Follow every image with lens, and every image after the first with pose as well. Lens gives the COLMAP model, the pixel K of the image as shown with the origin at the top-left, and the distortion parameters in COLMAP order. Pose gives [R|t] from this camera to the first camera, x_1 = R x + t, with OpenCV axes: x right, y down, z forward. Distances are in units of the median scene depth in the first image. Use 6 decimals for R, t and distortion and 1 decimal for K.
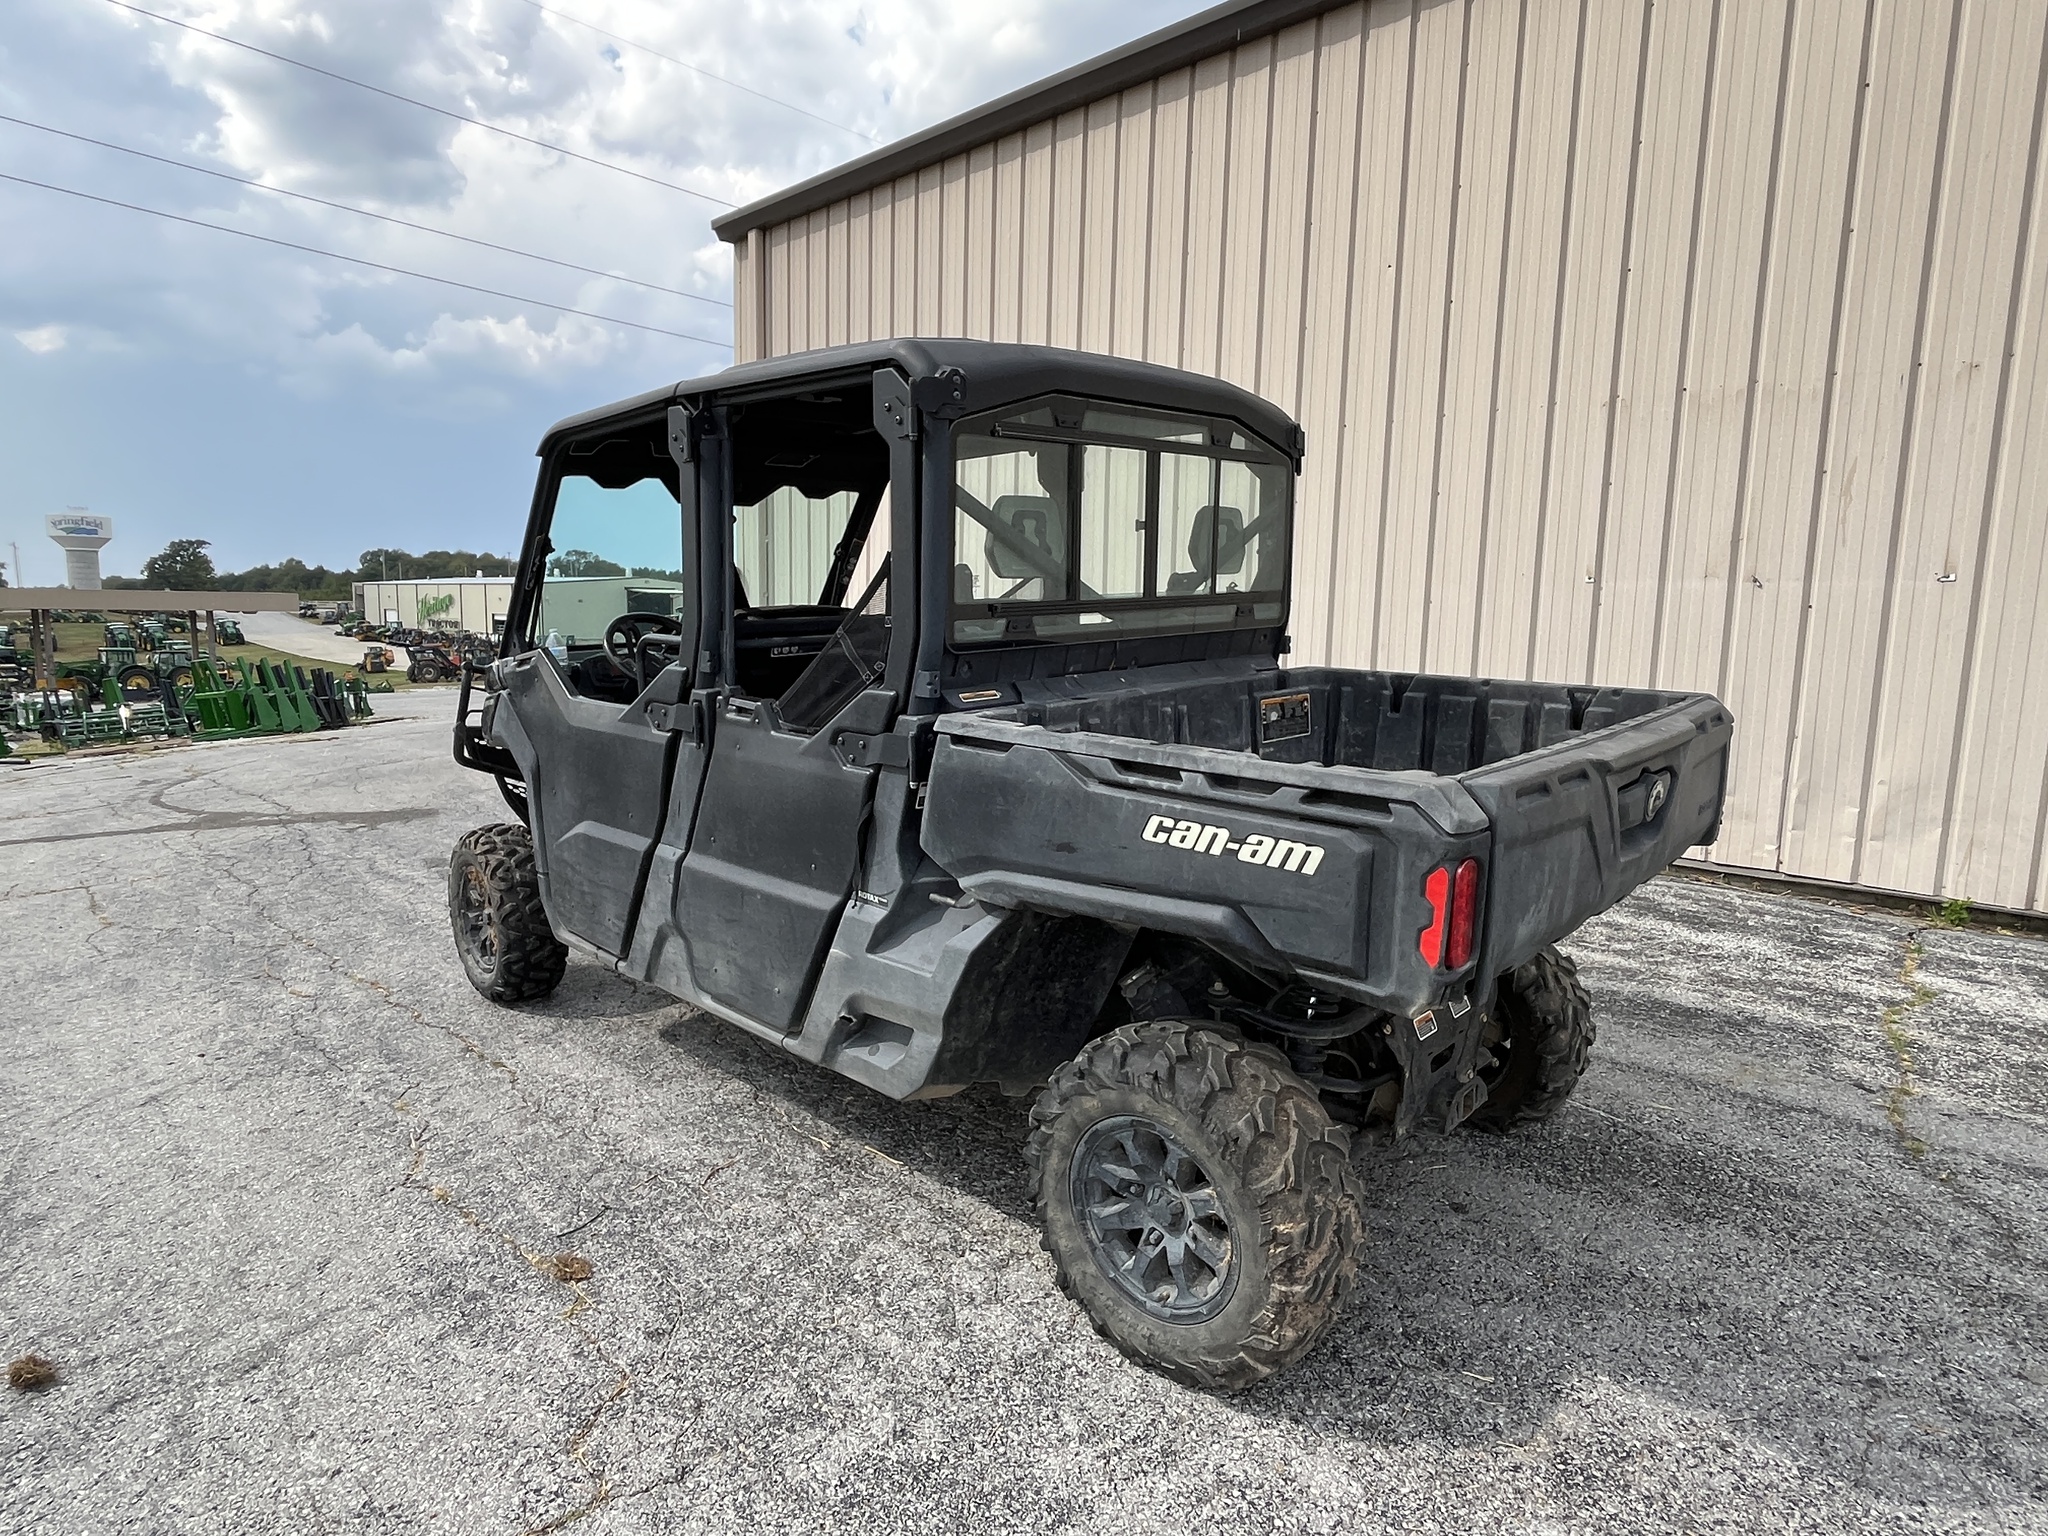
lens RADIAL K [[1172.3, 0, 1005.4], [0, 1172.3, 759.5], [0, 0, 1]] dist [-0.003377, 0.000441]
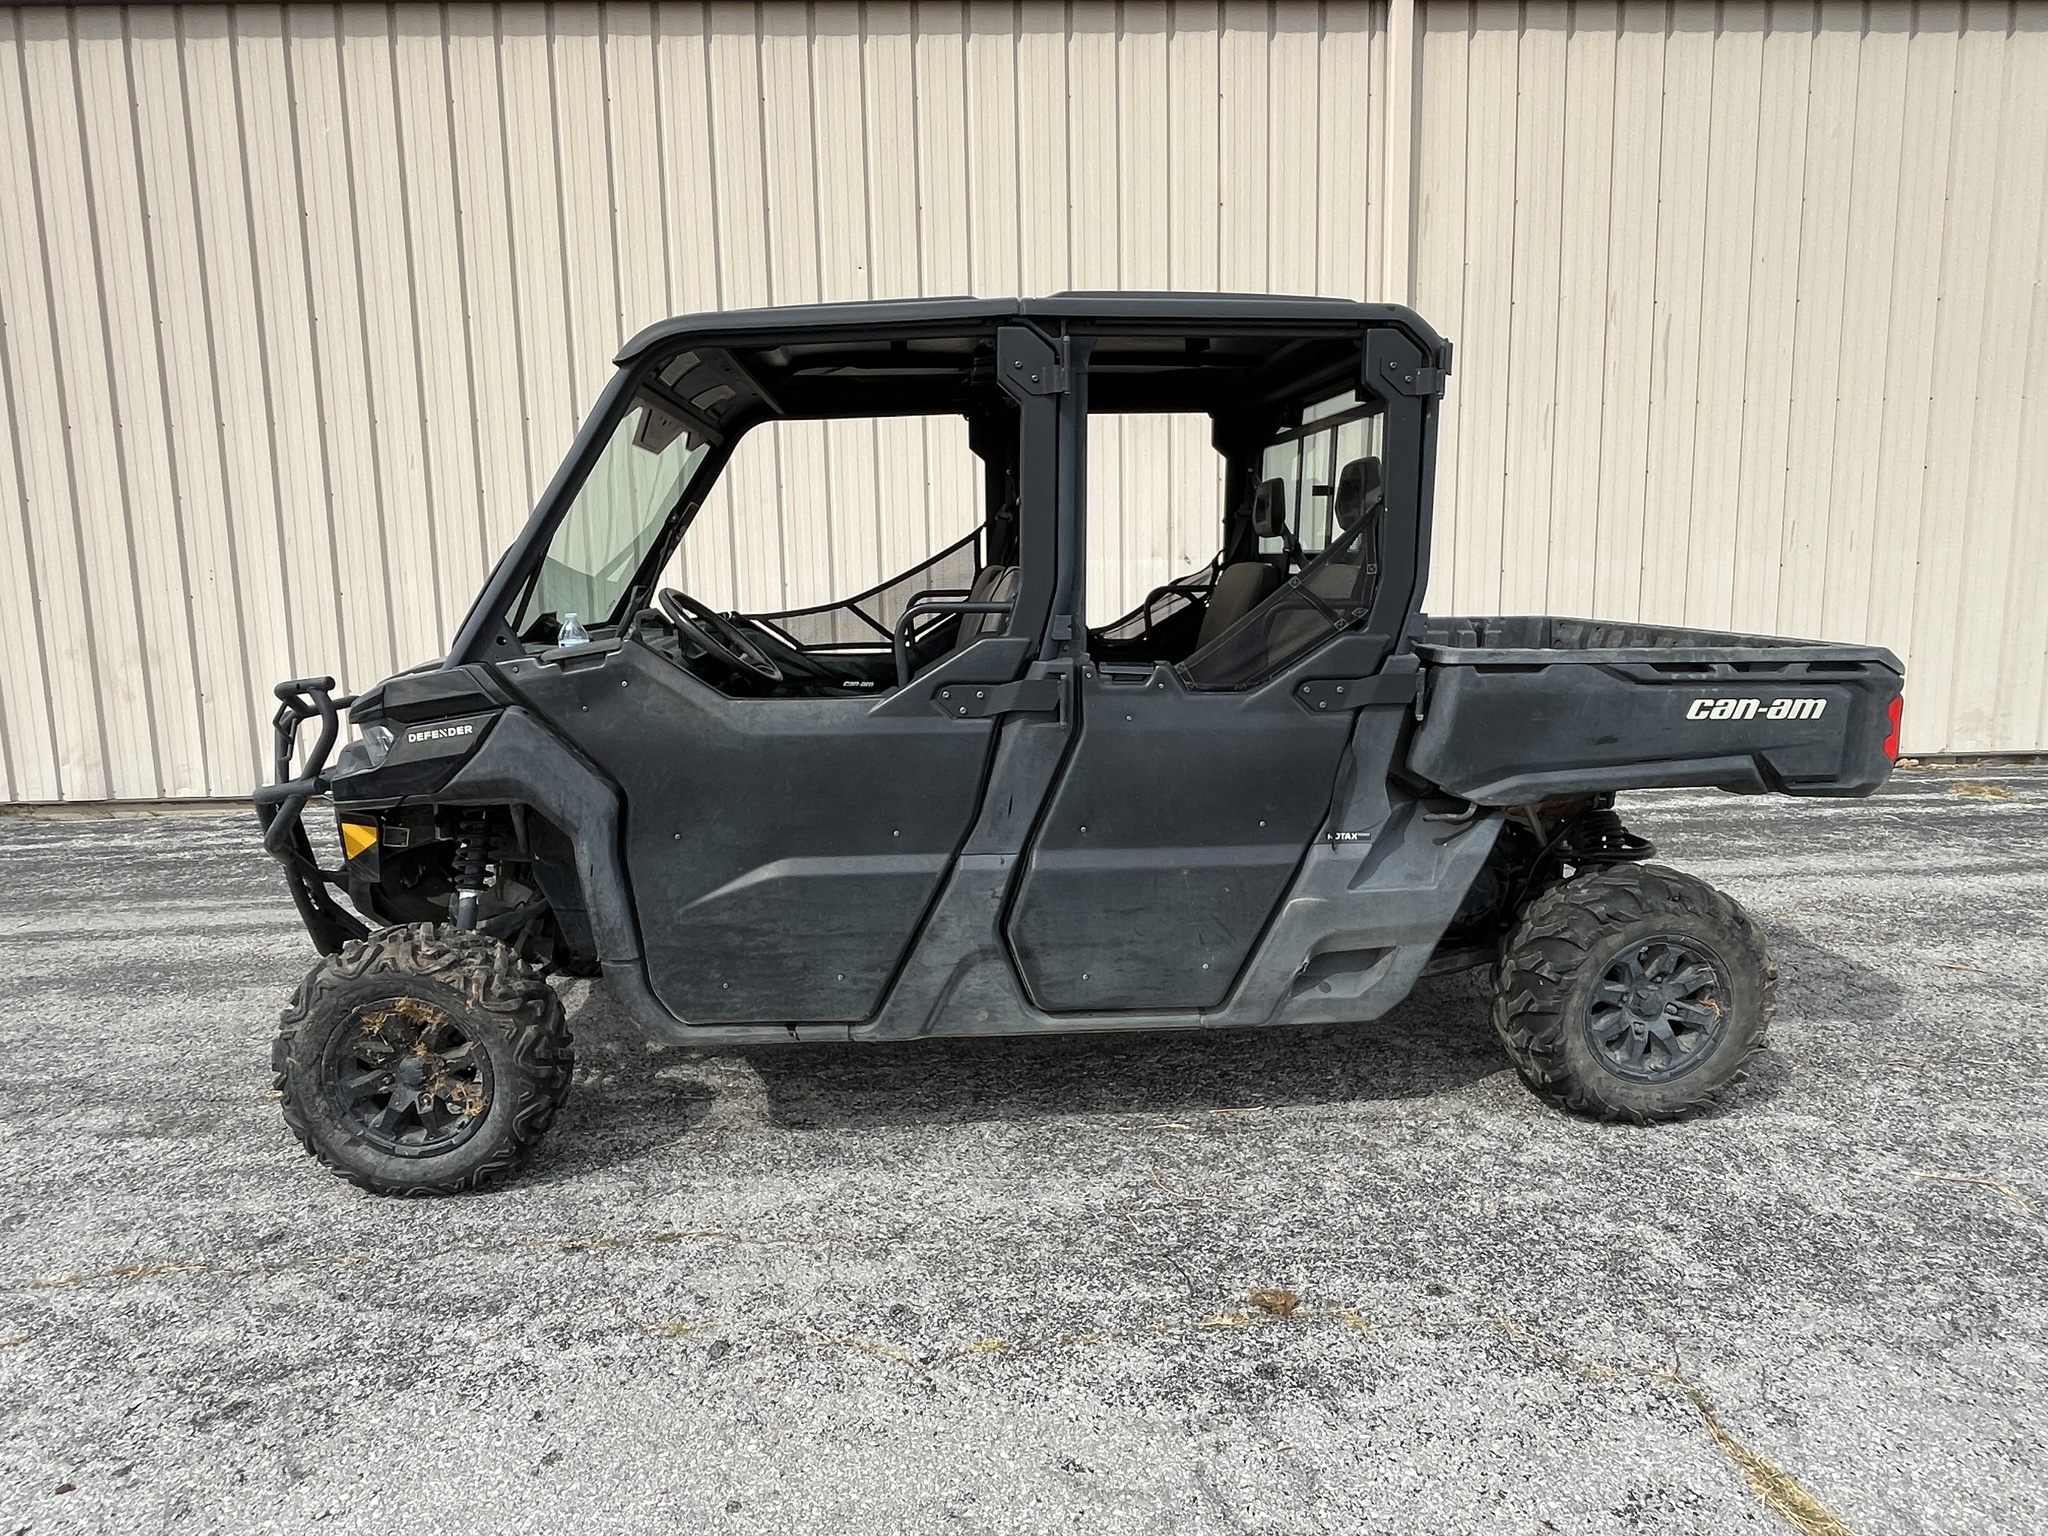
lens RADIAL K [[1172.3, 0, 1020.1], [0, 1172.3, 763.4], [0, 0, 1]] dist [-0.003377, 0.000441]
pose [[0.671459, -0.128105, 0.729885, -0.867386], [0.128064, 0.990185, 0.055978, -0.034233], [-0.729892, 0.055884, 0.681275, 0.407429]]
